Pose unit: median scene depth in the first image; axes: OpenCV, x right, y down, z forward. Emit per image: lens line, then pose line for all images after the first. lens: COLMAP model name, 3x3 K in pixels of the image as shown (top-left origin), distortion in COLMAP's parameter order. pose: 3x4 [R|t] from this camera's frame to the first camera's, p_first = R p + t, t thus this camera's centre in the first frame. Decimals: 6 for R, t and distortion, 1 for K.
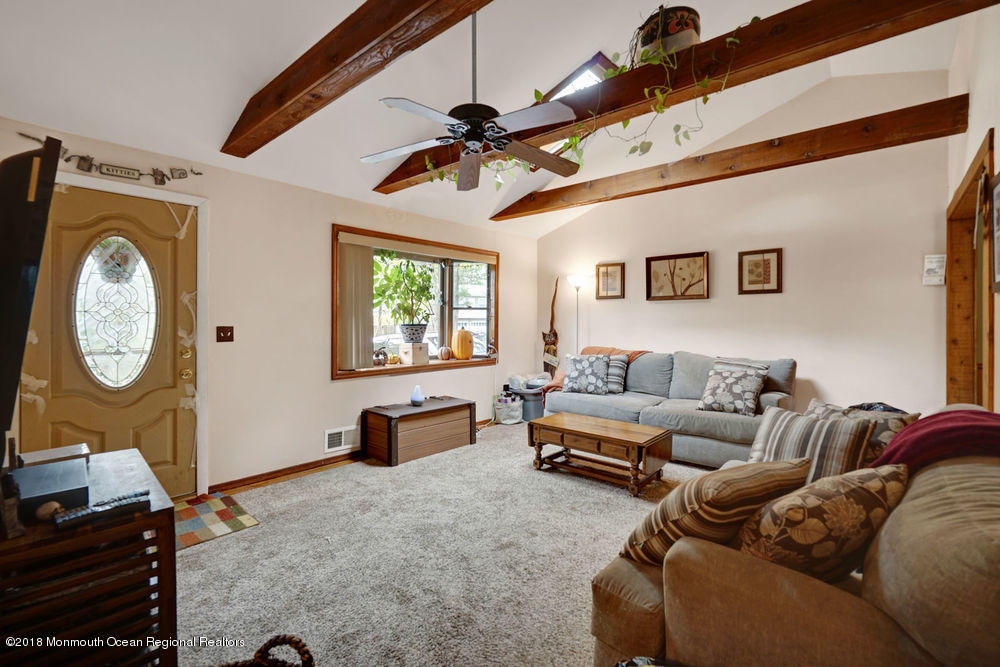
lens RADIAL K [[449.9, 0, 489.8], [0, 449.9, 324.4], [0, 0, 1]] dist [-0.001801, 0.000615]
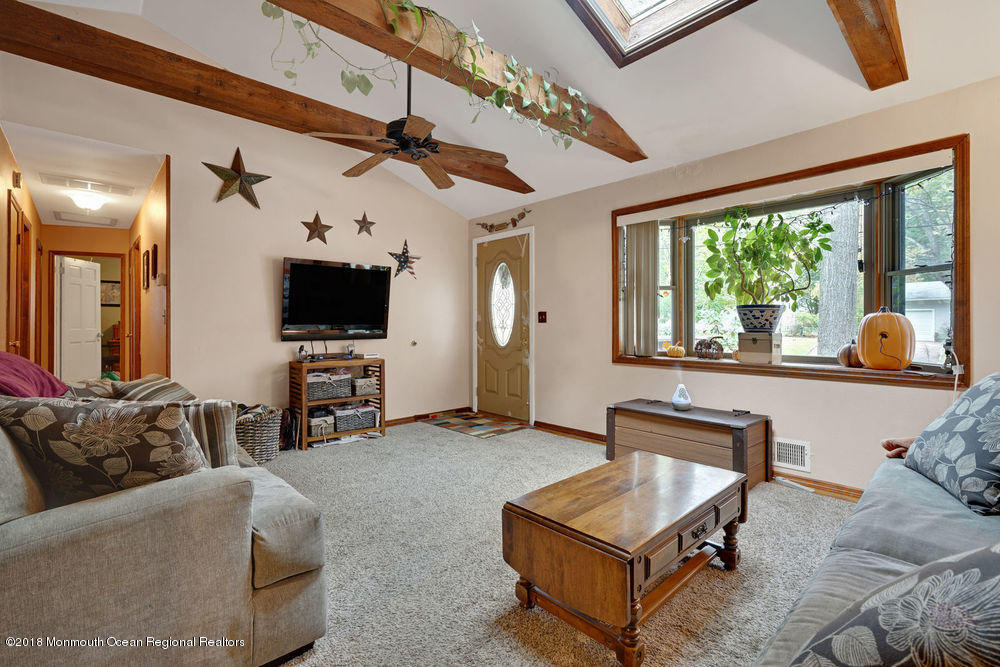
lens RADIAL K [[449.9, 0, 489.8], [0, 449.9, 324.4], [0, 0, 1]] dist [-0.001801, 0.000615]
pose [[-0.105556, -0.005081, -0.994400, 0.834585], [-0.009983, 0.999942, -0.004049, 0.051433], [0.994363, 0.009500, -0.105601, 0.981968]]
